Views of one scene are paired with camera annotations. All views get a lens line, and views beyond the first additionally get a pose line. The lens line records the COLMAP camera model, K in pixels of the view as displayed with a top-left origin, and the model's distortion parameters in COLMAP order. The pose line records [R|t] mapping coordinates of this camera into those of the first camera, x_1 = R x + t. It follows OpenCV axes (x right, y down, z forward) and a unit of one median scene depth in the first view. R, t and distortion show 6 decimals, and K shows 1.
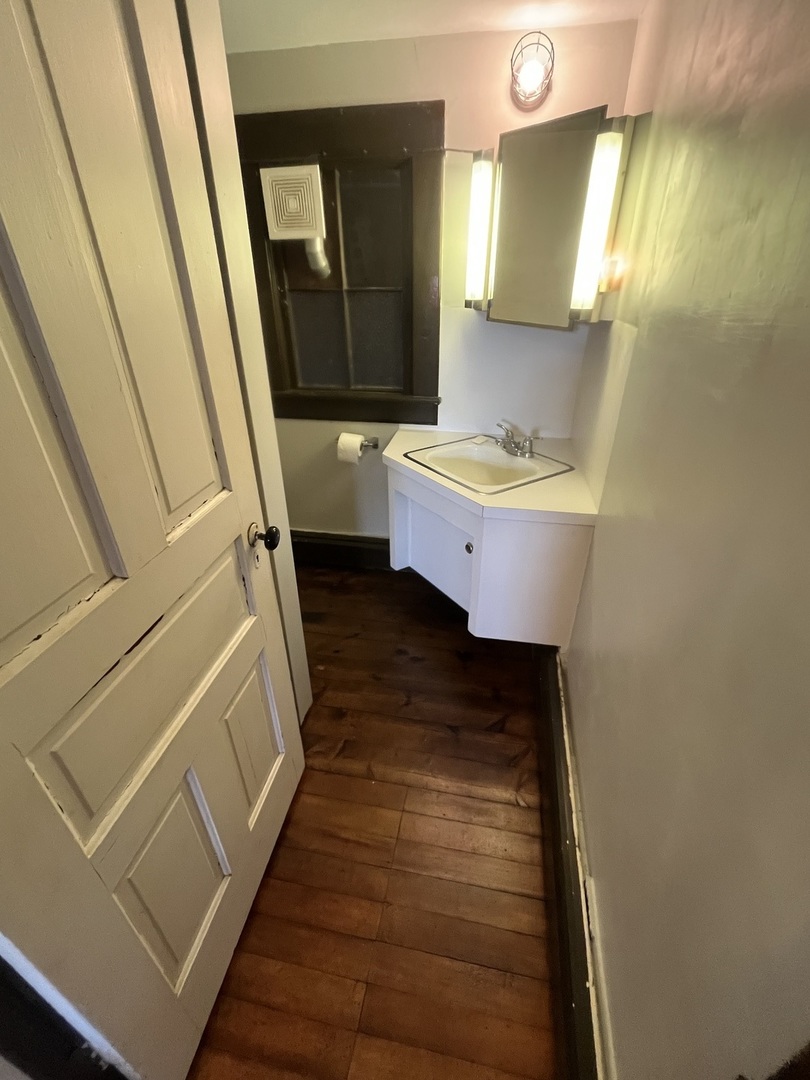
lens RADIAL K [[482.3, 0, 407.6], [0, 482.3, 540.8], [0, 0, 1]] dist [0.002859, 0.000203]
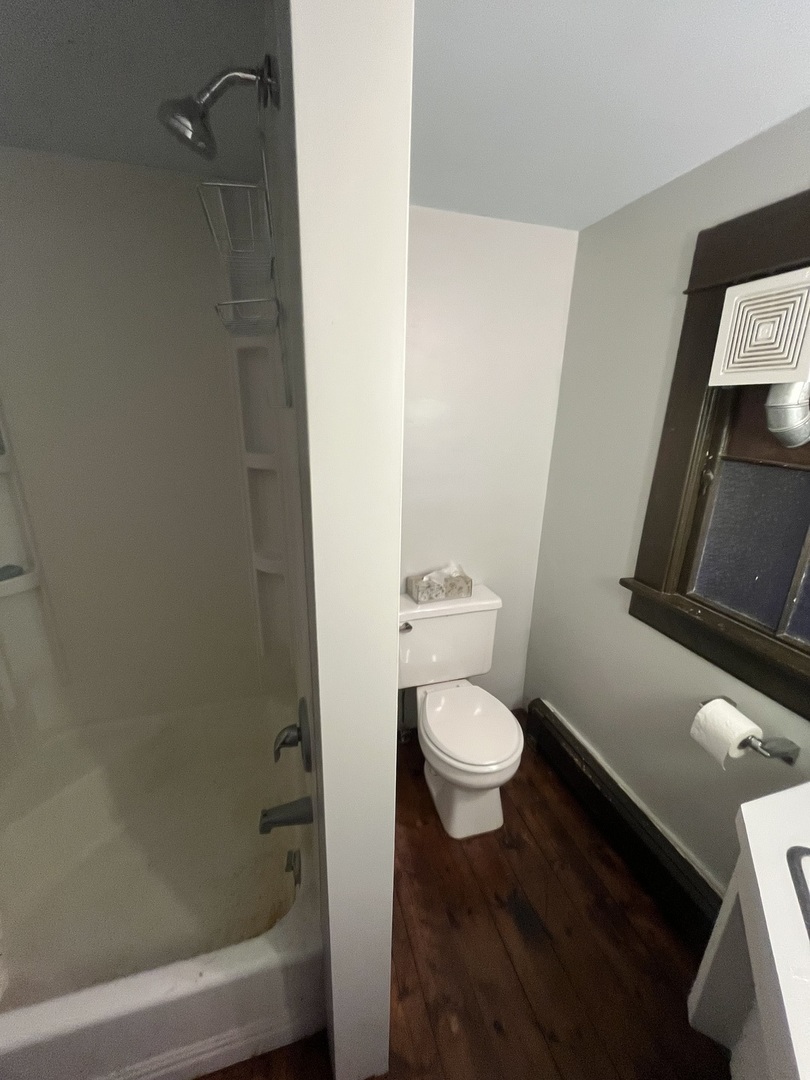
lens RADIAL K [[433.9, 0, 402.3], [0, 433.9, 540.3], [0, 0, 1]] dist [-0.000524, -0.000136]
pose [[0.456708, 0.283354, -0.843284, 0.071455], [-0.469176, 0.882091, 0.042296, -0.251191], [0.755838, 0.376332, 0.535801, 0.419092]]
